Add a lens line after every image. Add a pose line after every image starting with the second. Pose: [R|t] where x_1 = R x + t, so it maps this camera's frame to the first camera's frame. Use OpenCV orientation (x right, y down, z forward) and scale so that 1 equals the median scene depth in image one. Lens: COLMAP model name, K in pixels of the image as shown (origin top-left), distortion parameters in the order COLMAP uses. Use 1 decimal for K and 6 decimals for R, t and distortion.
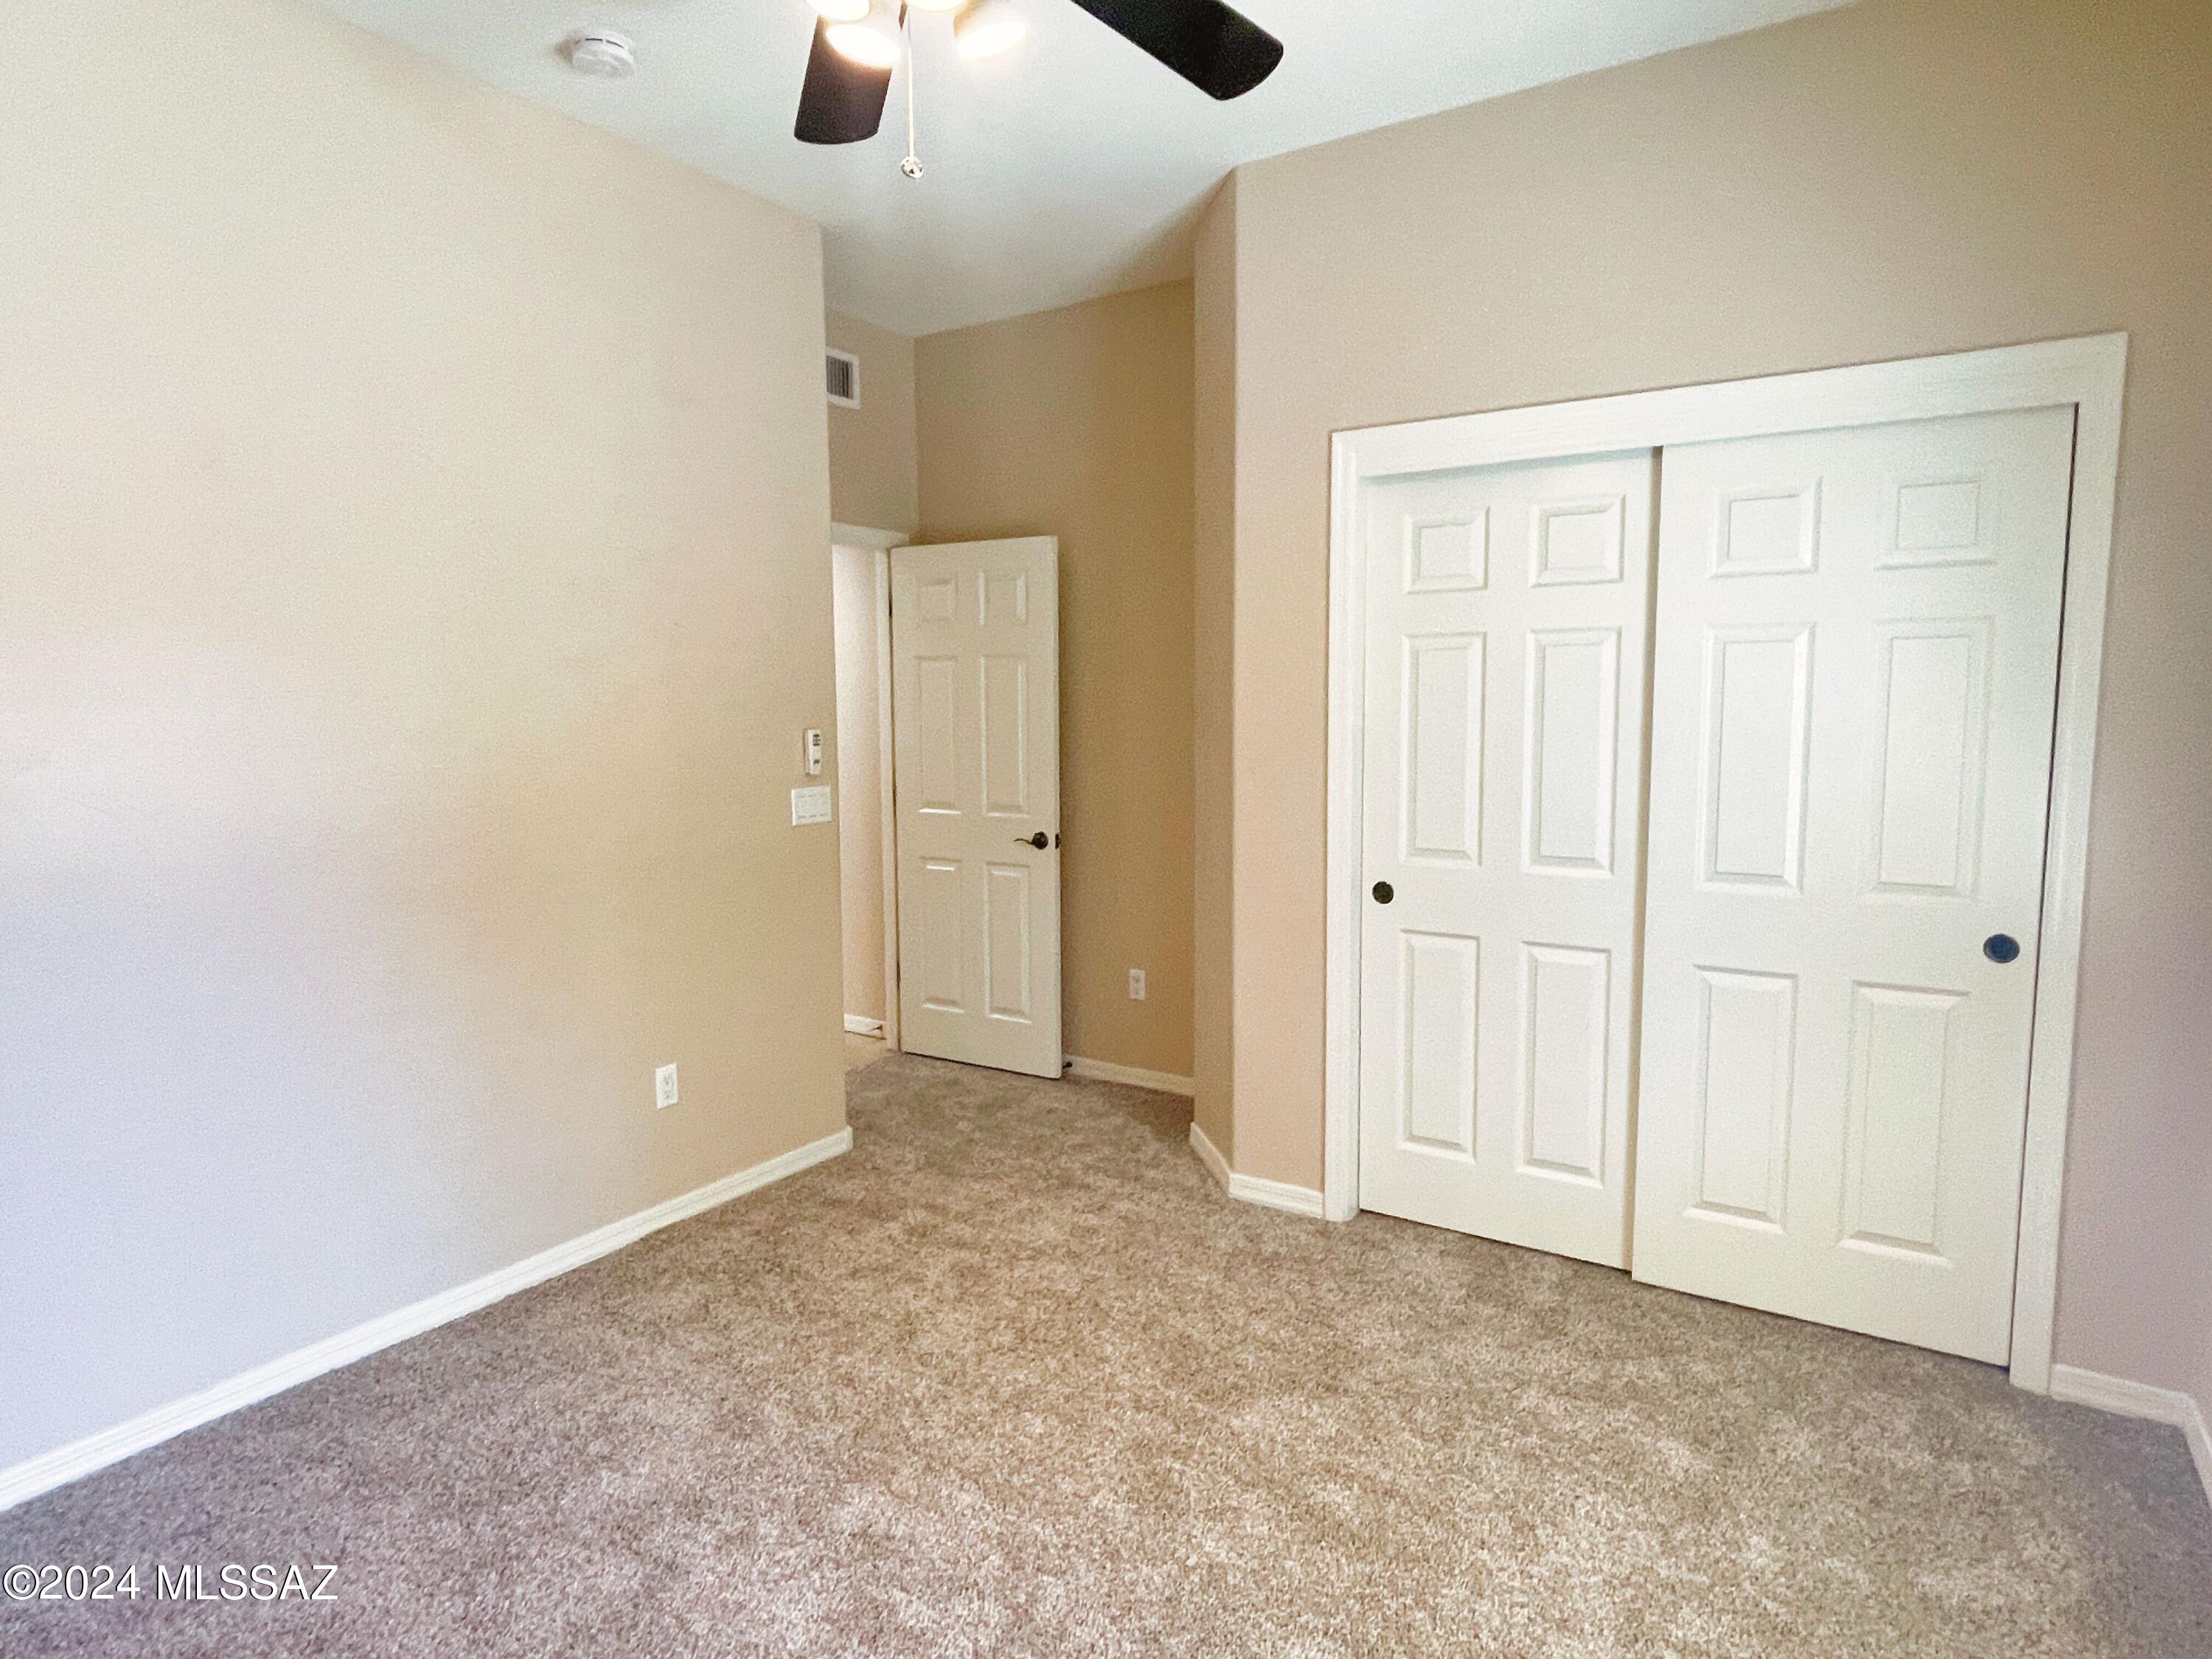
lens RADIAL K [[1237.2, 0, 1089.4], [0, 1237.2, 850.4], [0, 0, 1]] dist [-0.021958, 0.010986]
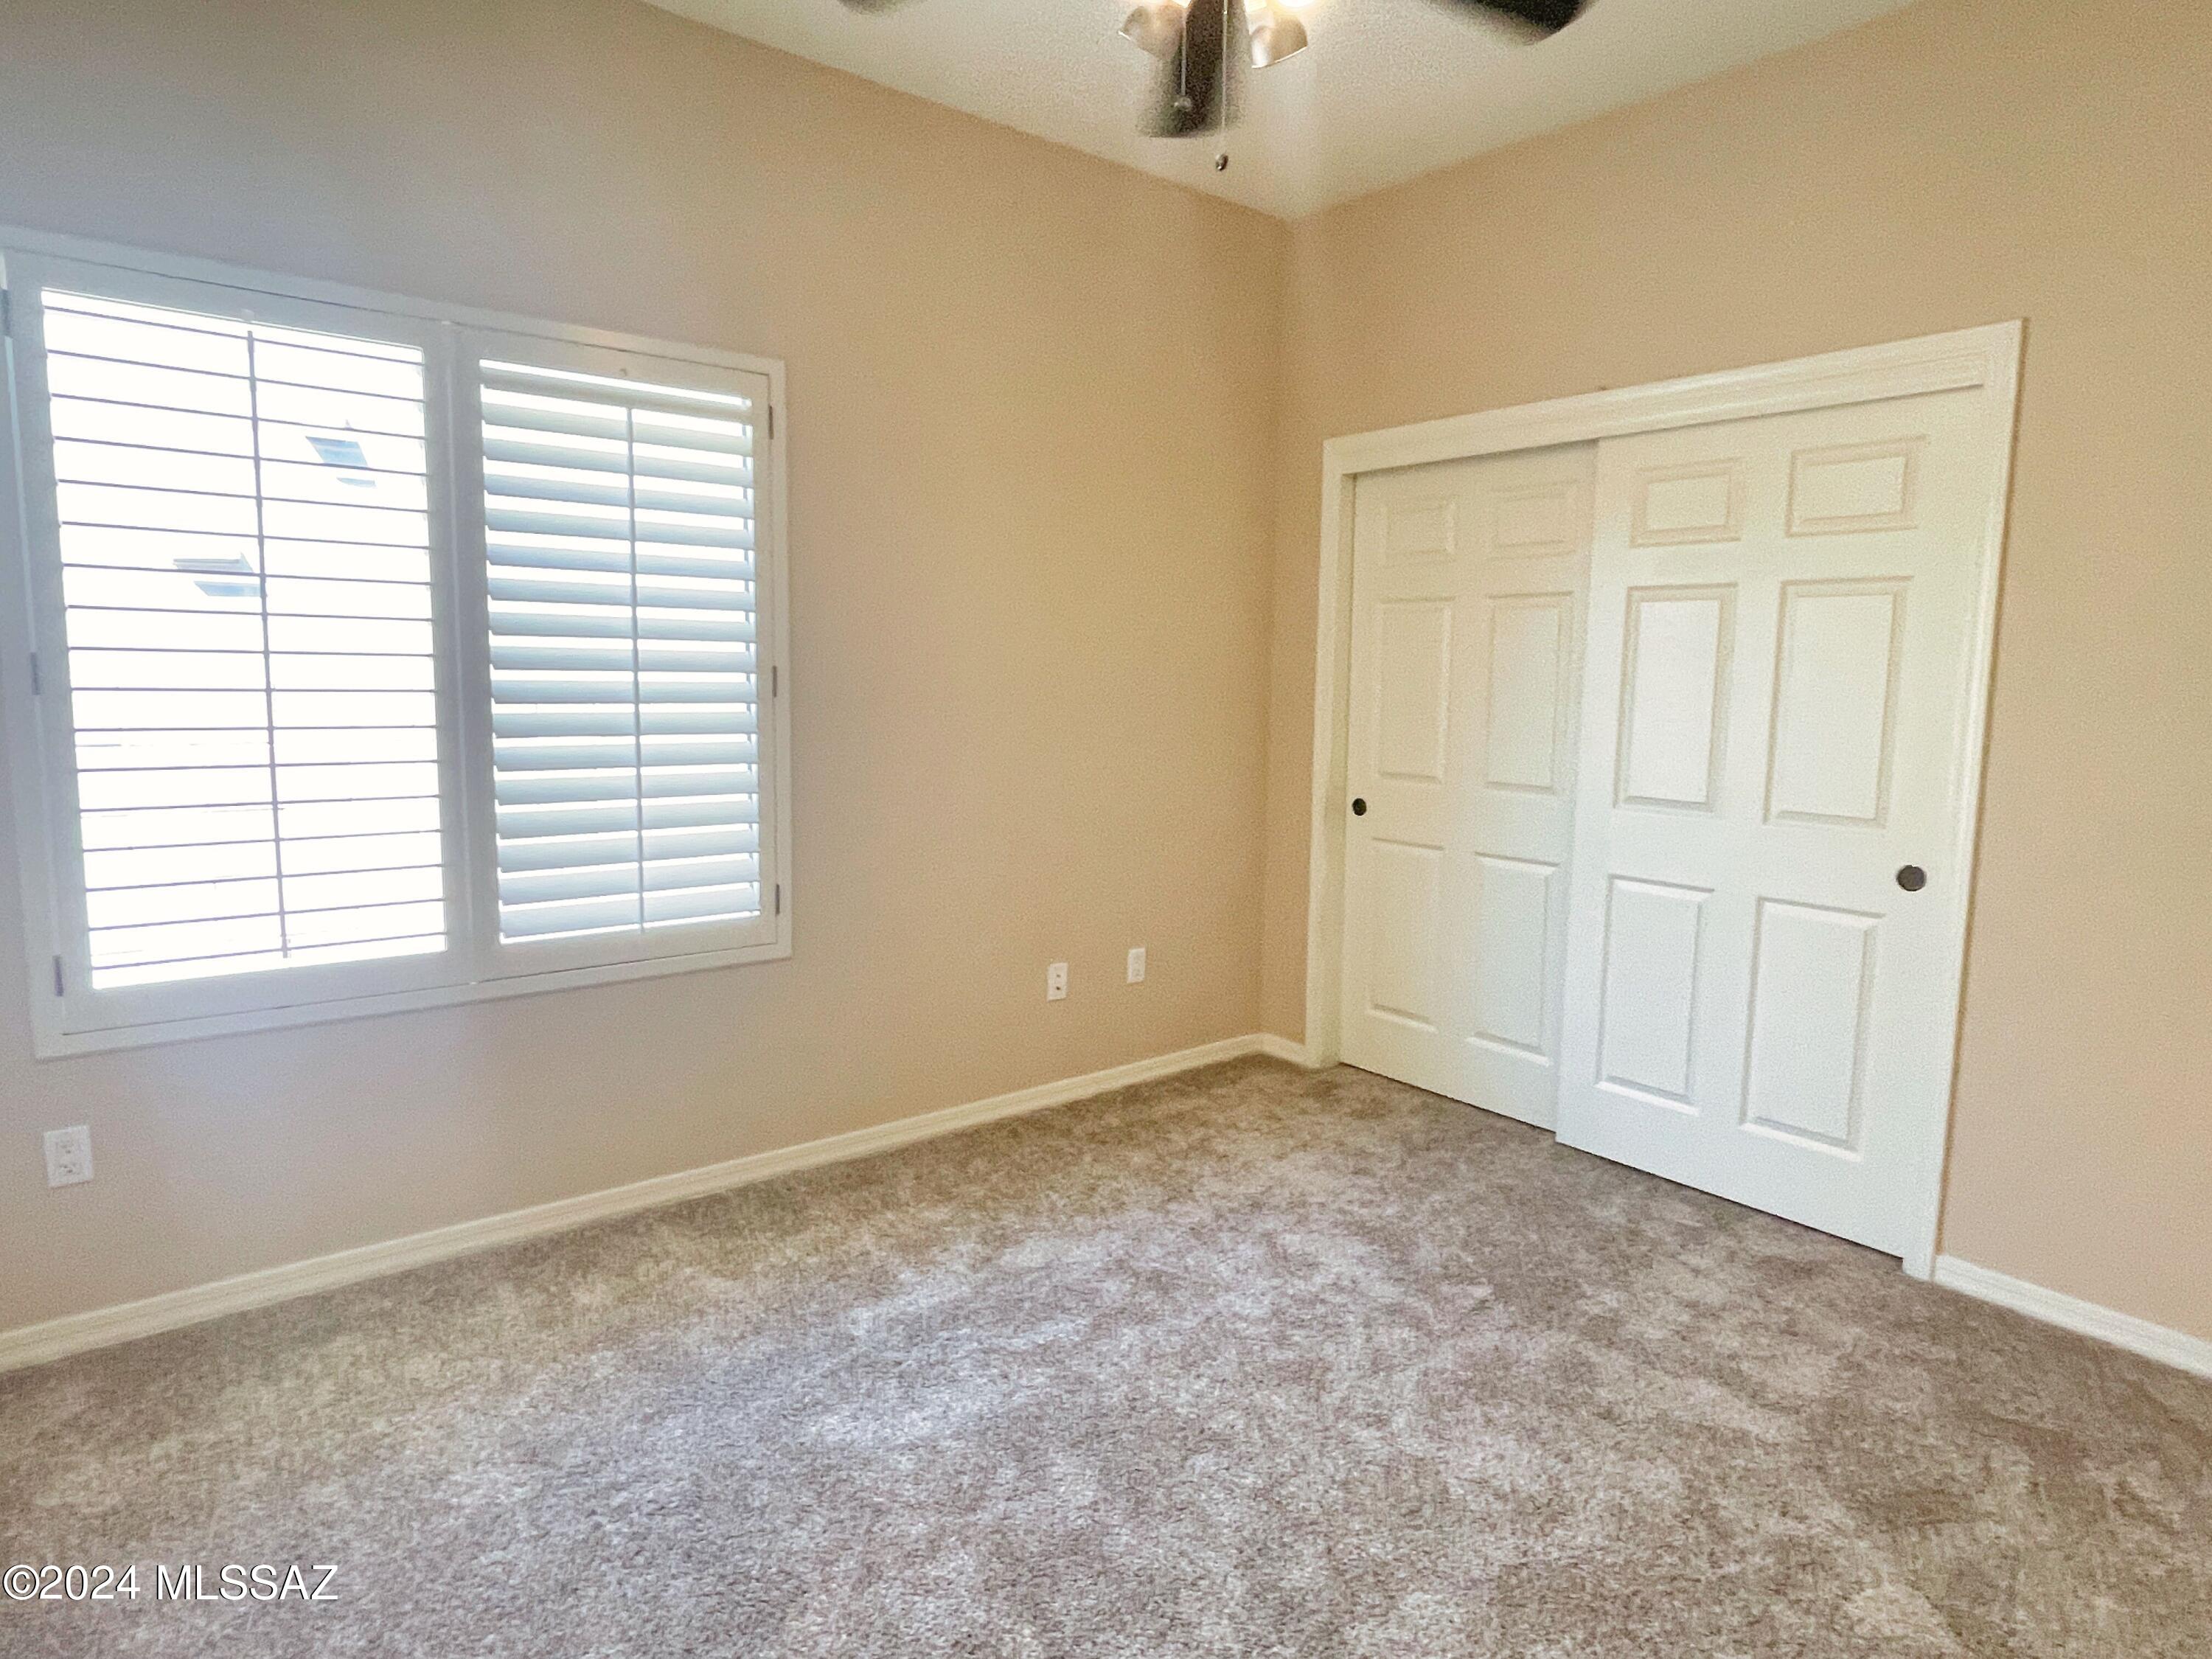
lens RADIAL K [[1237.2, 0, 1098.5], [0, 1237.2, 818.9], [0, 0, 1]] dist [-0.021958, 0.010986]
pose [[0.950585, 0.040835, -0.307766, 0.385479], [-0.037594, 0.999158, 0.016454, 0.036569], [0.308178, -0.004071, 0.951320, -0.270551]]
